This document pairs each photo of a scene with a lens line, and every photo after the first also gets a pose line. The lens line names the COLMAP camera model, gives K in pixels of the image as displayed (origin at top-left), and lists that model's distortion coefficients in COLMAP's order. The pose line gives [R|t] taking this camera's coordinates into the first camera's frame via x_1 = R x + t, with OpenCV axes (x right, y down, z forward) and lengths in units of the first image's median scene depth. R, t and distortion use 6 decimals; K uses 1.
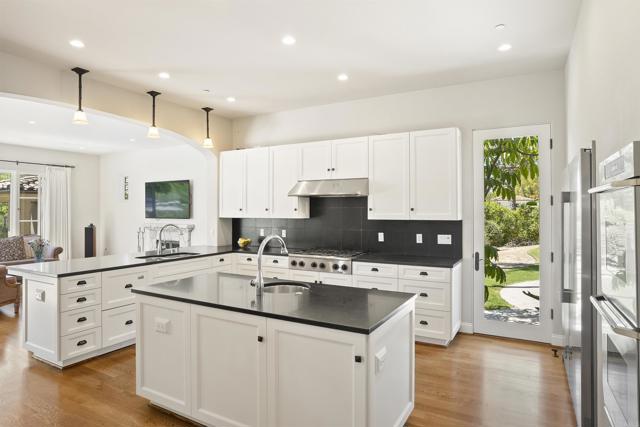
lens RADIAL K [[367.6, 0, 305.3], [0, 367.6, 207.5], [0, 0, 1]] dist [0.001734, 0.003412]
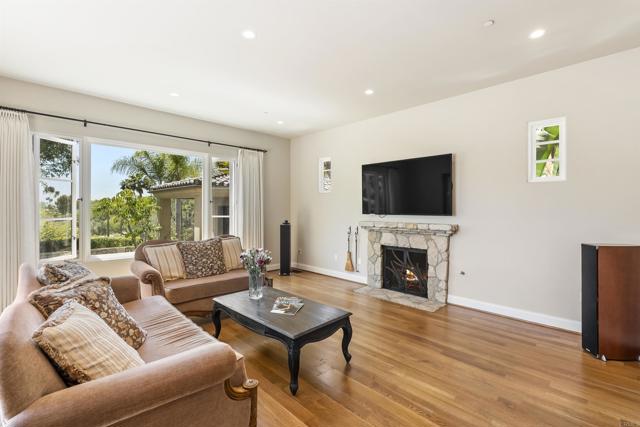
lens RADIAL K [[291.0, 0, 323.2], [0, 291.0, 210.1], [0, 0, 1]] dist [-0.011258, 0.004201]
pose [[0.971702, 0.002600, -0.236197, -0.853552], [0.000805, 0.999897, 0.014316, 0.028958], [0.236210, -0.014101, 0.971600, 0.970840]]
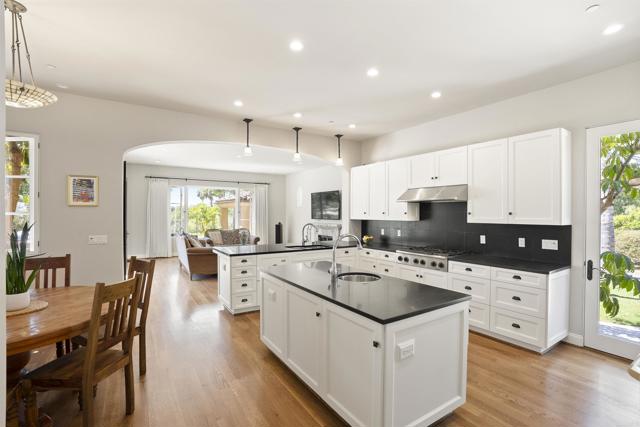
lens RADIAL K [[291.0, 0, 319.1], [0, 291.0, 215.1], [0, 0, 1]] dist [-0.011258, 0.004201]
pose [[0.901555, 0.007853, -0.432594, 0.157563], [-0.002187, 0.999905, 0.013594, -0.000379], [0.432659, -0.011309, 0.901487, 0.048754]]
